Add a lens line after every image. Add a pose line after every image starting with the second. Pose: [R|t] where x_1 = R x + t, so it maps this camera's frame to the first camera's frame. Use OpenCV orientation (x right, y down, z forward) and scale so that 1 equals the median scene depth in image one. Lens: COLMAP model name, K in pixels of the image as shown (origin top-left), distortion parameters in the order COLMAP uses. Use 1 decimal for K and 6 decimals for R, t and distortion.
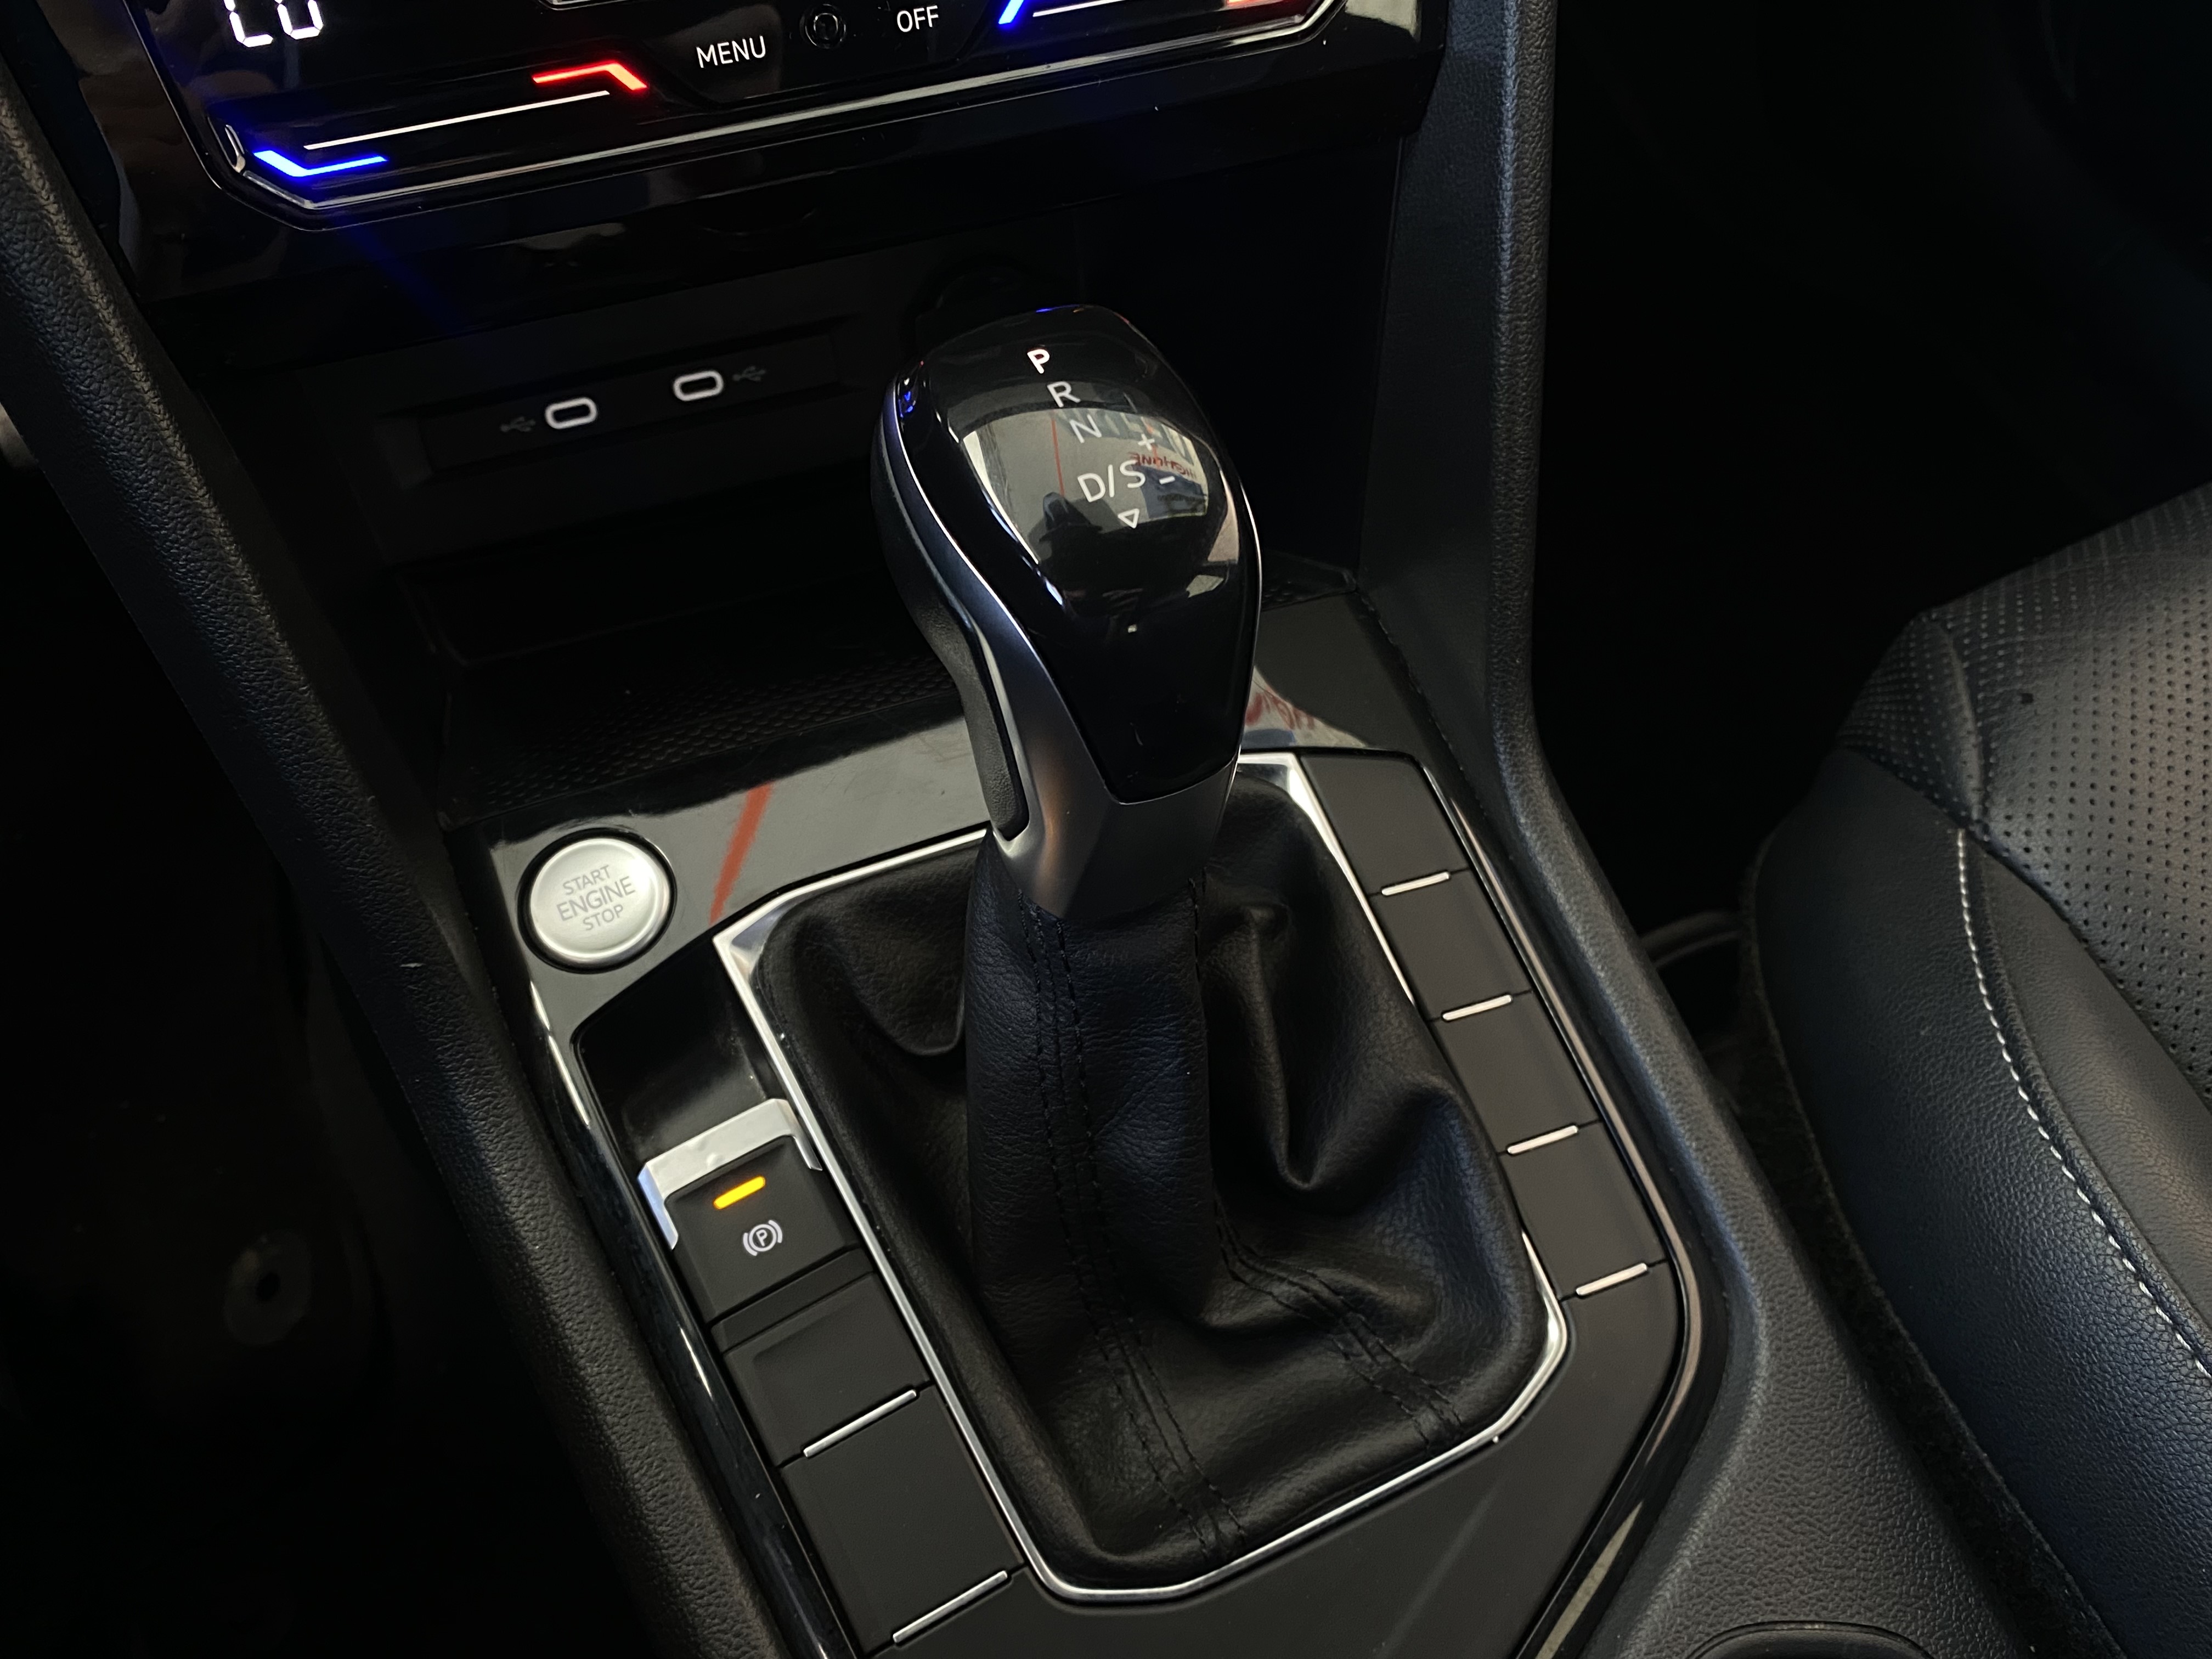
lens RADIAL K [[1952.7, 0, 1091.8], [0, 1952.7, 831.1], [0, 0, 1]] dist [0.042853, -0.018159]
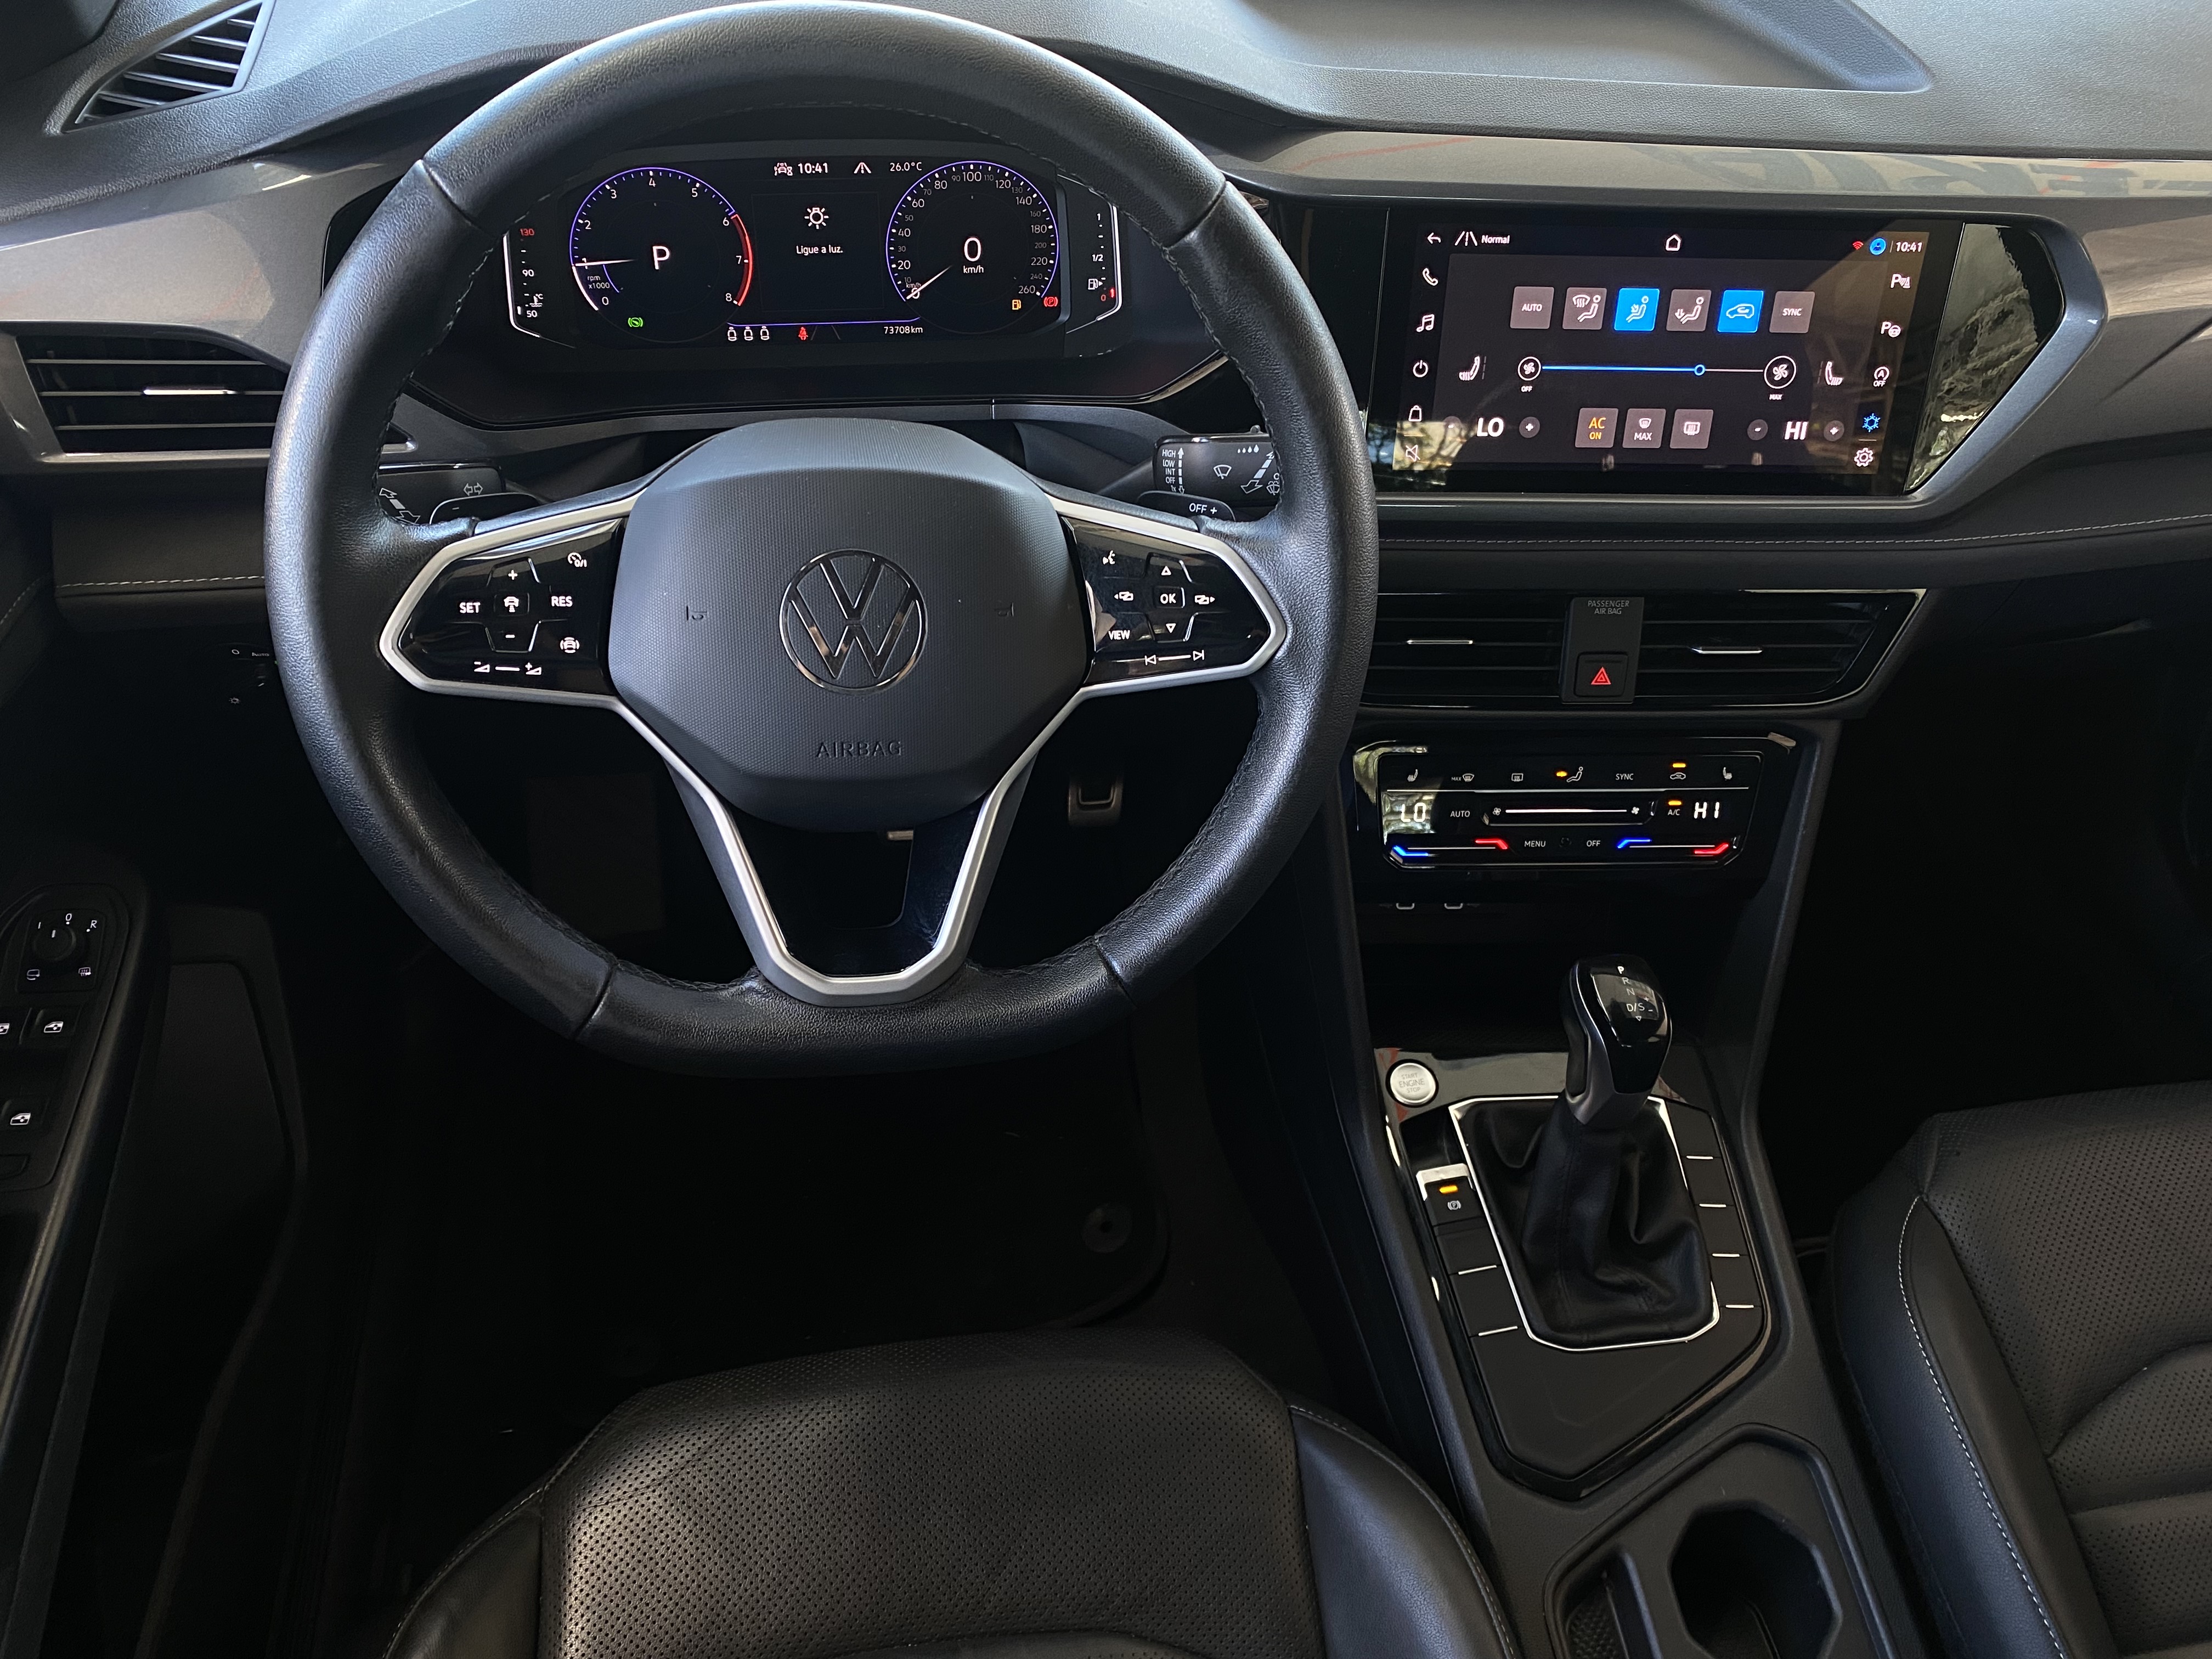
lens RADIAL K [[1666.6, 0, 1079.9], [0, 1666.6, 822.7], [0, 0, 1]] dist [0.074191, -0.180934]
pose [[0.945658, 0.222585, -0.237036, -0.242873], [-0.260287, 0.955100, -0.141546, 0.165663], [0.194887, 0.195551, 0.961134, -1.828084]]
